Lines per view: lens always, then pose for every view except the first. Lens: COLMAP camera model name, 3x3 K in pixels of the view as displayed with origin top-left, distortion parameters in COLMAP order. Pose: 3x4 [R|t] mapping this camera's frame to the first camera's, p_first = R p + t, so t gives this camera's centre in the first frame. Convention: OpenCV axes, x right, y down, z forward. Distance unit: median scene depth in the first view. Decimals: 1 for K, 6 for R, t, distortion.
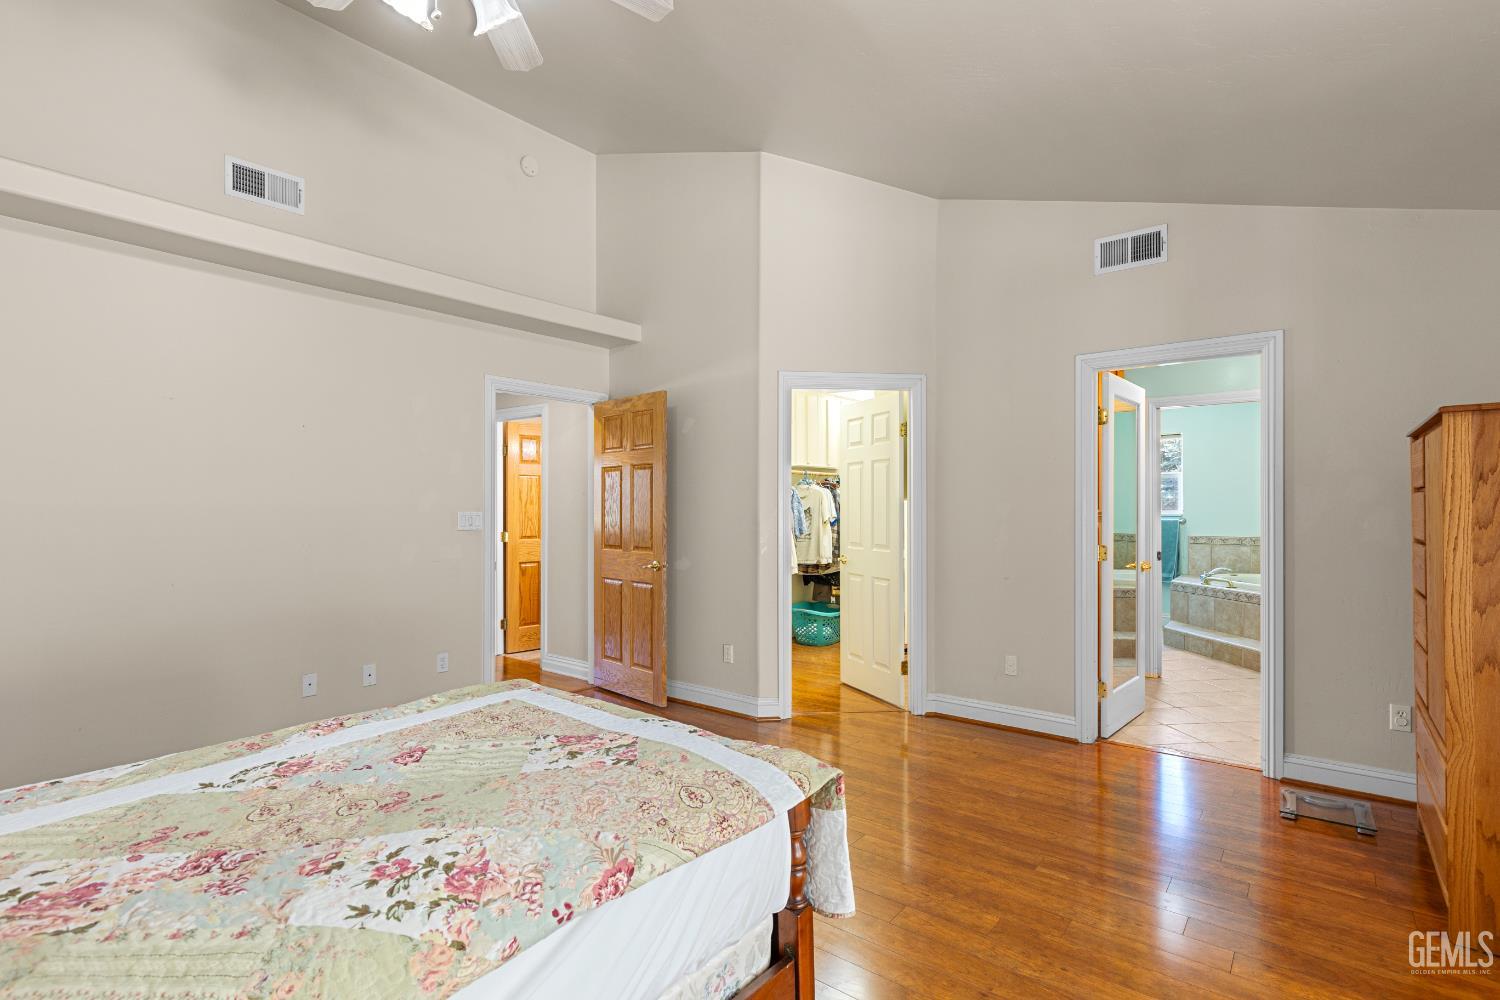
lens RADIAL K [[711.8, 0, 750.0], [0, 711.8, 500.0], [0, 0, 1]] dist [-0.002677, -0.000288]
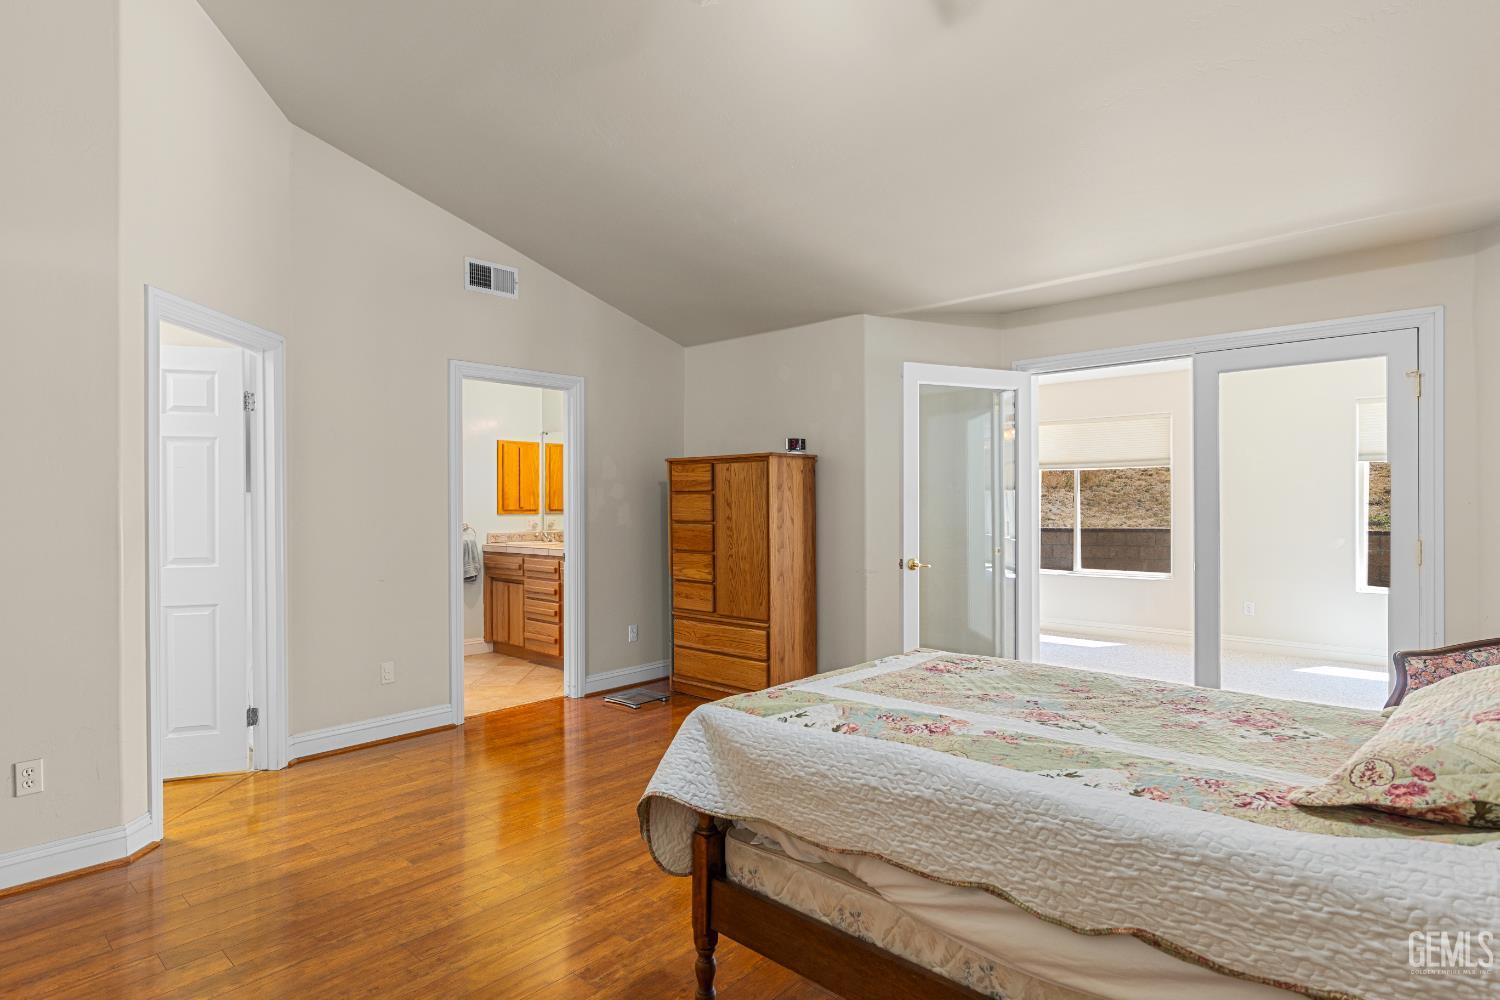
lens RADIAL K [[802.2, 0, 750.0], [0, 802.2, 500.0], [0, 0, 1]] dist [0.000477, 0.000262]
pose [[0.073246, 0.001192, 0.997313, -0.687266], [-0.004101, 0.999991, -0.000894, 0.004671], [-0.997305, -0.004024, 0.073250, 0.474134]]
